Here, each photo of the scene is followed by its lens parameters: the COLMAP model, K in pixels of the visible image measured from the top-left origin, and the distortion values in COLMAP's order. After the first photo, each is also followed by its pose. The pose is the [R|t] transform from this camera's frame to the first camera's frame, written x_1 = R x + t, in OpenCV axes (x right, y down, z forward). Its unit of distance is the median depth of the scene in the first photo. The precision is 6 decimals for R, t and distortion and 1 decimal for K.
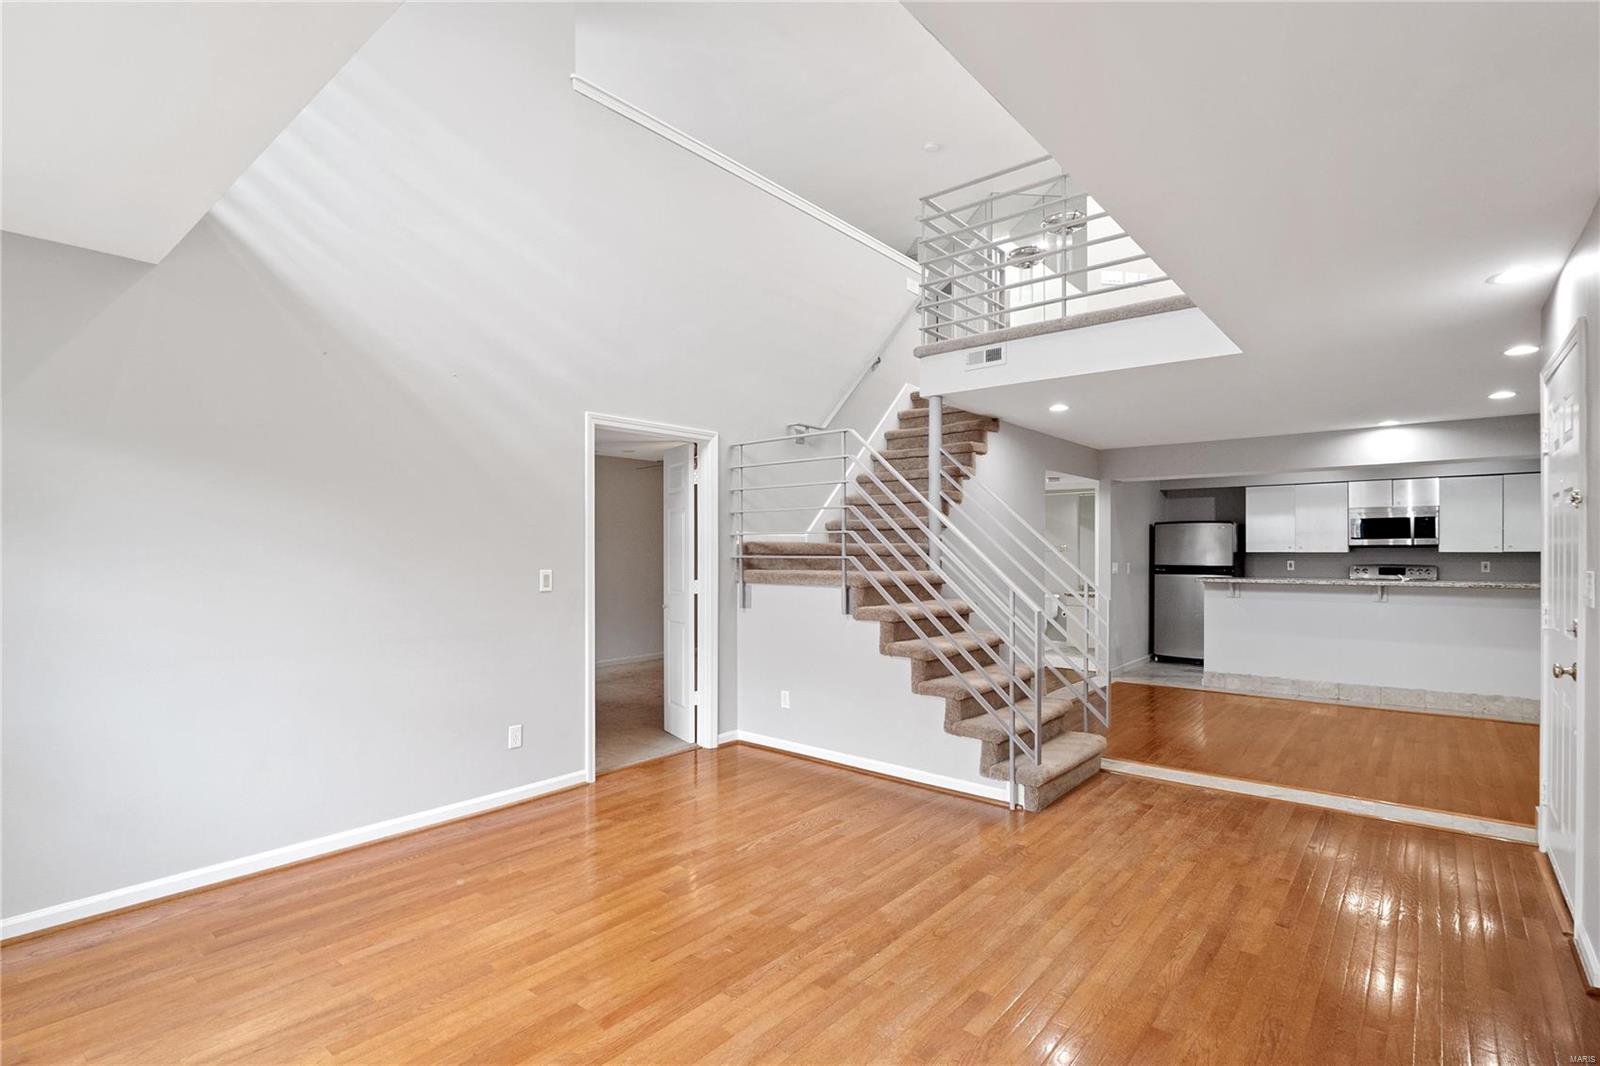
lens RADIAL K [[764.5, 0, 791.9], [0, 764.5, 558.0], [0, 0, 1]] dist [-0.004510, -0.001079]
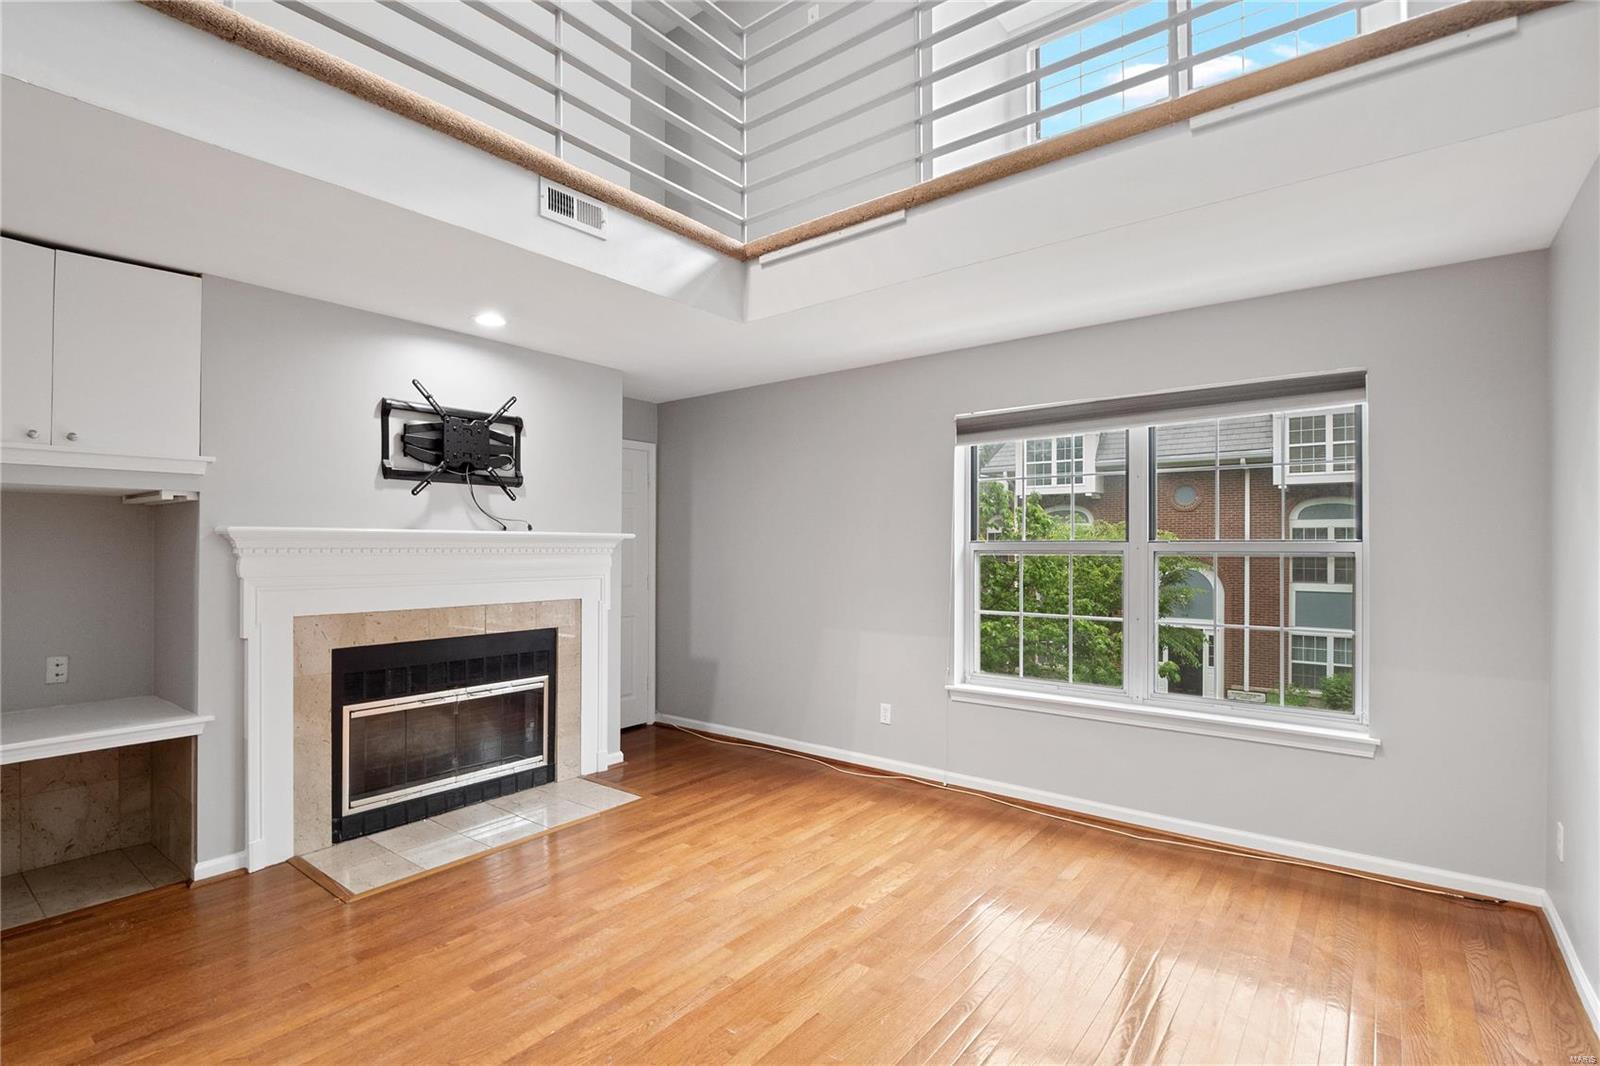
lens RADIAL K [[764.5, 0, 799.1], [0, 764.5, 544.3], [0, 0, 1]] dist [-0.004510, -0.001079]
pose [[-0.999266, -0.000203, -0.038311, -0.103312], [-0.000669, 0.999926, 0.012143, -0.018672], [0.038305, 0.012160, -0.999192, 1.519872]]
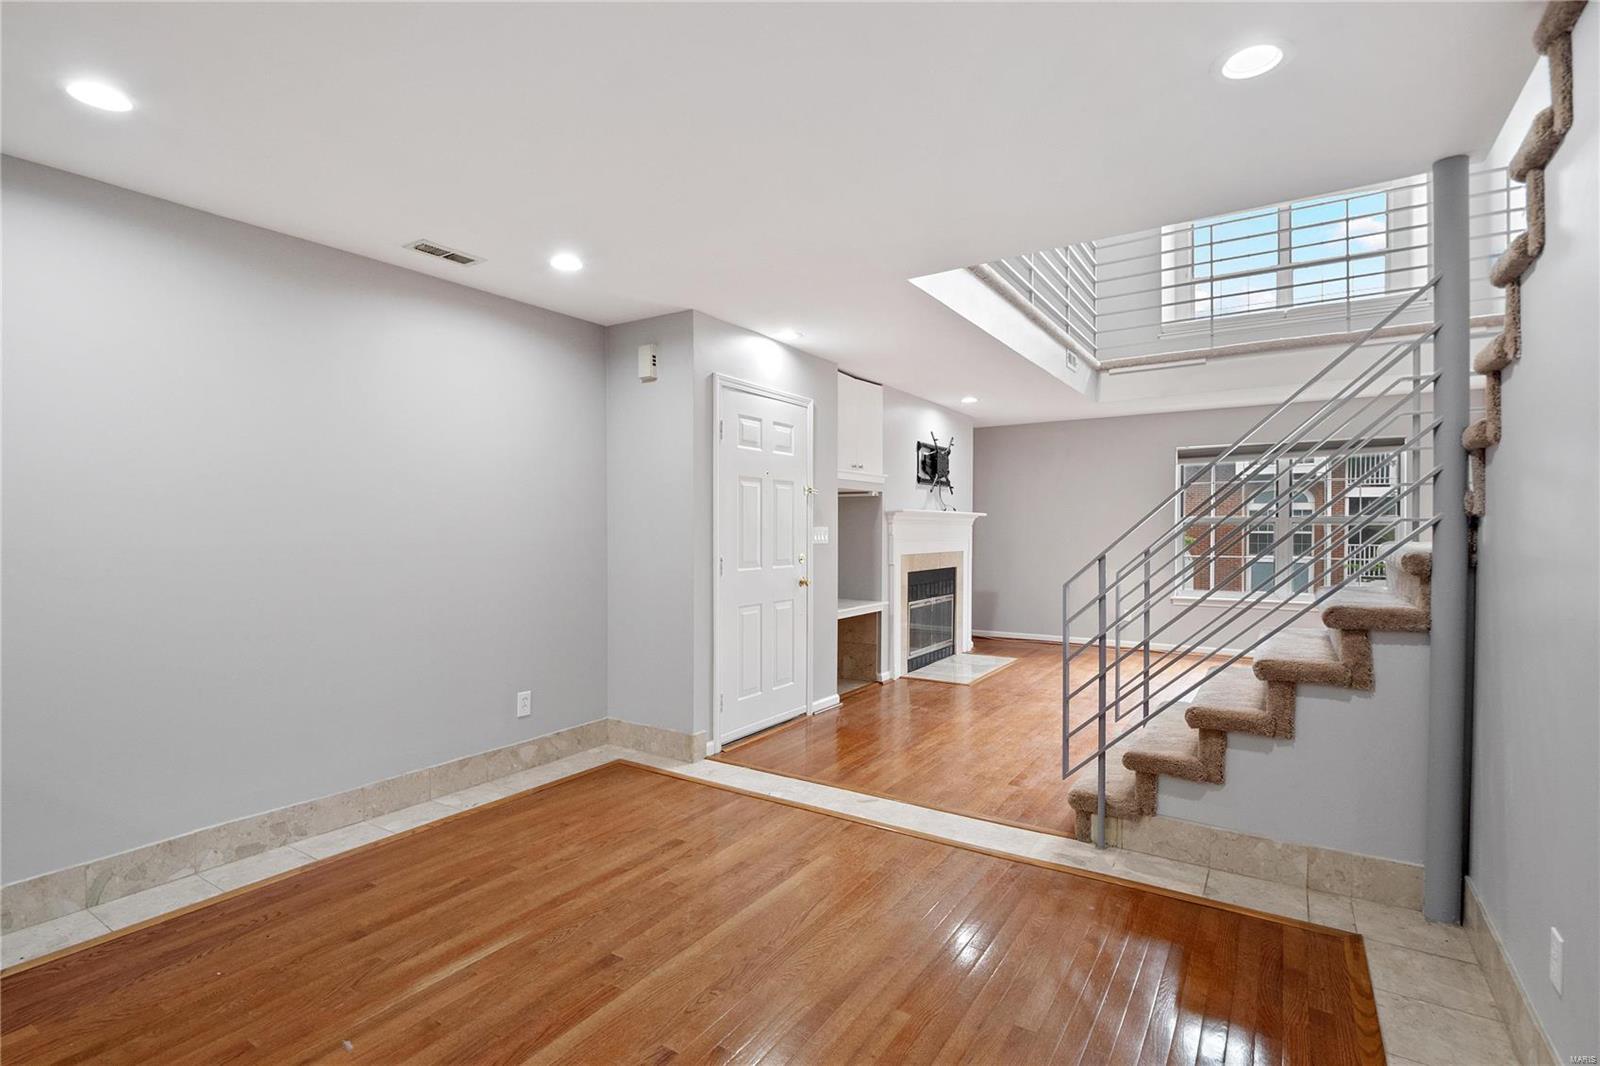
lens RADIAL K [[764.5, 0, 795.0], [0, 764.5, 538.0], [0, 0, 1]] dist [-0.004510, -0.001079]
pose [[-0.991999, 0.005823, -0.126114, 1.113015], [0.002987, 0.999739, 0.022665, 0.001581], [0.126213, 0.022107, -0.991757, 2.476012]]
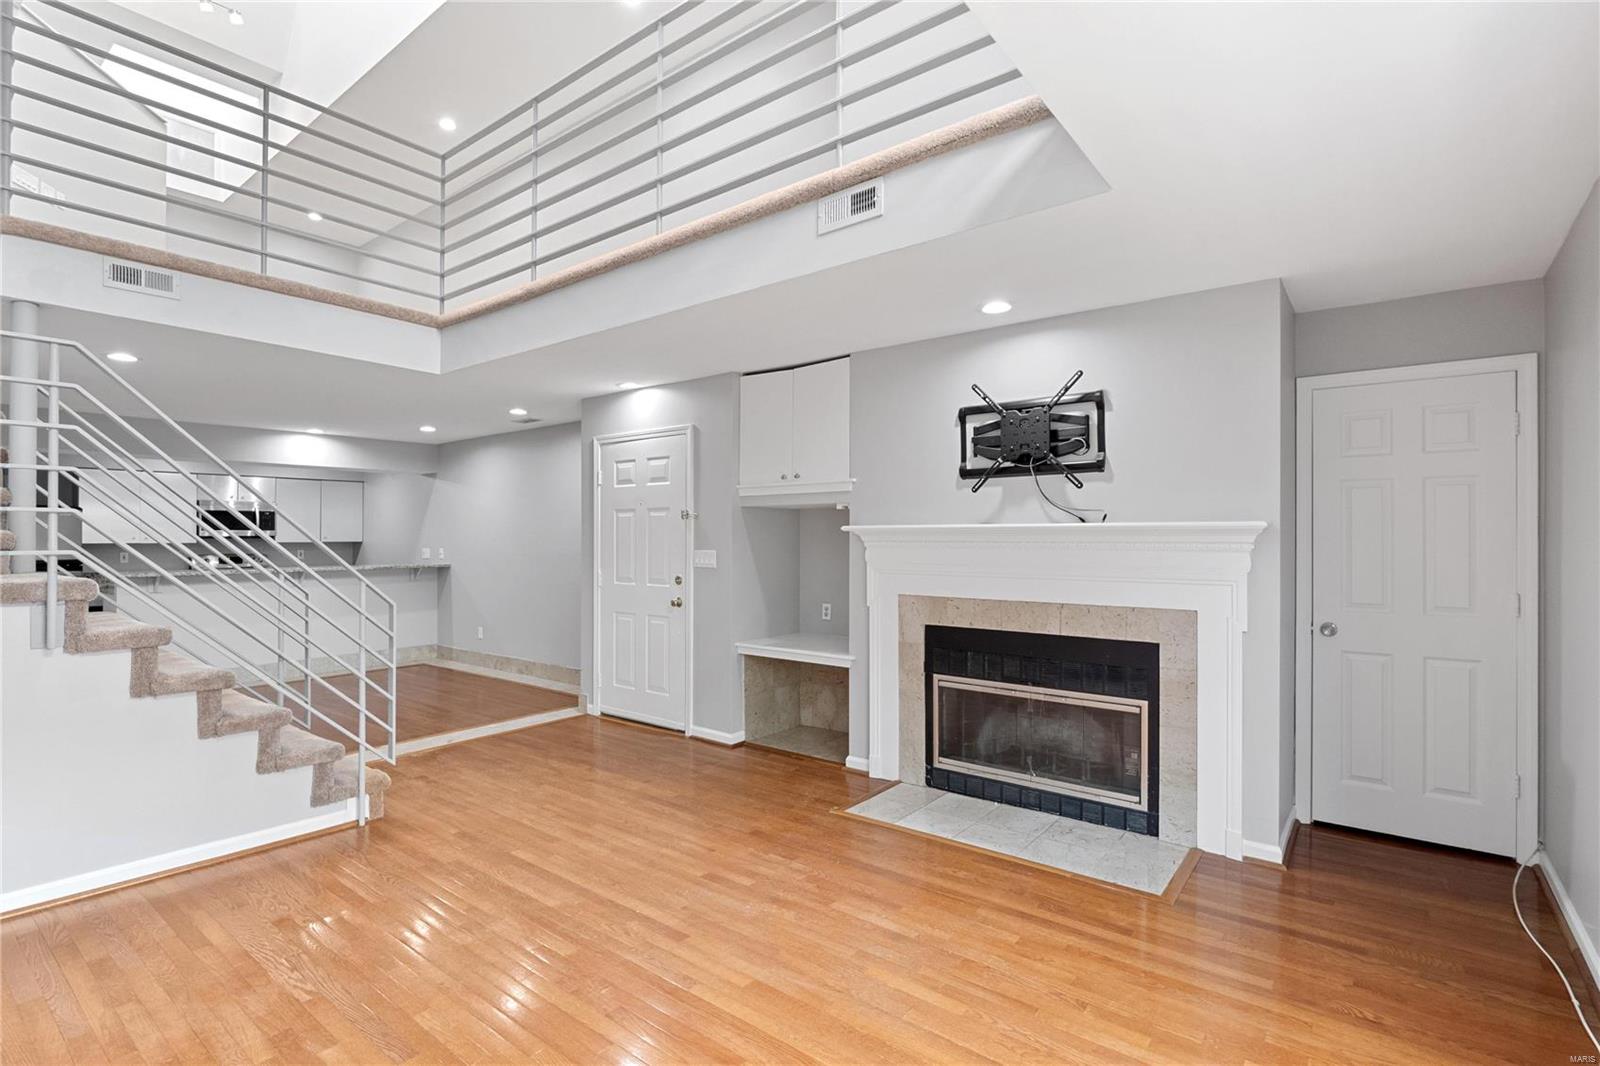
lens RADIAL K [[764.5, 0, 767.6], [0, 764.5, 536.1], [0, 0, 1]] dist [-0.004510, -0.001079]
pose [[-0.010959, 0.004401, 0.999930, -0.812921], [0.013237, 0.999903, -0.004256, -0.006578], [-0.999852, 0.013190, -0.011016, 0.679443]]
